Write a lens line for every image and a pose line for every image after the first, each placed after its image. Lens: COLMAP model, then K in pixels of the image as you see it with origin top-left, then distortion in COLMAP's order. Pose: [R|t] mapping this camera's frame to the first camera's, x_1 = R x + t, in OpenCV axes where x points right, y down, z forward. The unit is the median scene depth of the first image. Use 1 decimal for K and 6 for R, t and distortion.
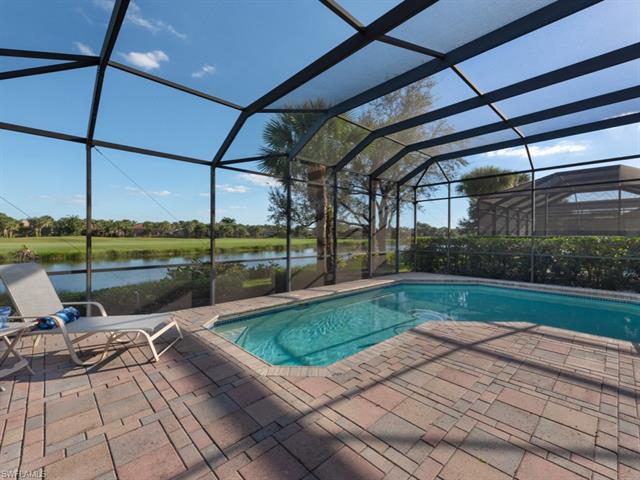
lens RADIAL K [[282.4, 0, 315.8], [0, 282.4, 237.4], [0, 0, 1]] dist [0.001135, -0.000850]
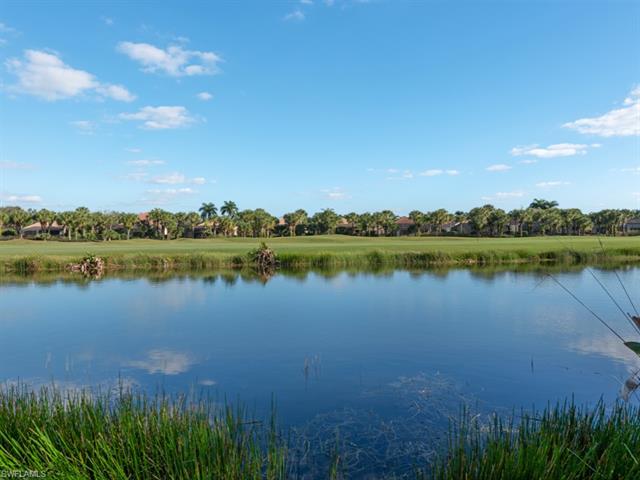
lens RADIAL K [[454.5, 0, 323.5], [0, 454.5, 239.8], [0, 0, 1]] dist [0.010311, -0.000881]
pose [[0.749431, -0.010084, -0.662006, -0.077121], [0.011333, 0.999933, -0.002401, 0.008166], [0.661986, -0.005703, 0.749495, 0.100118]]
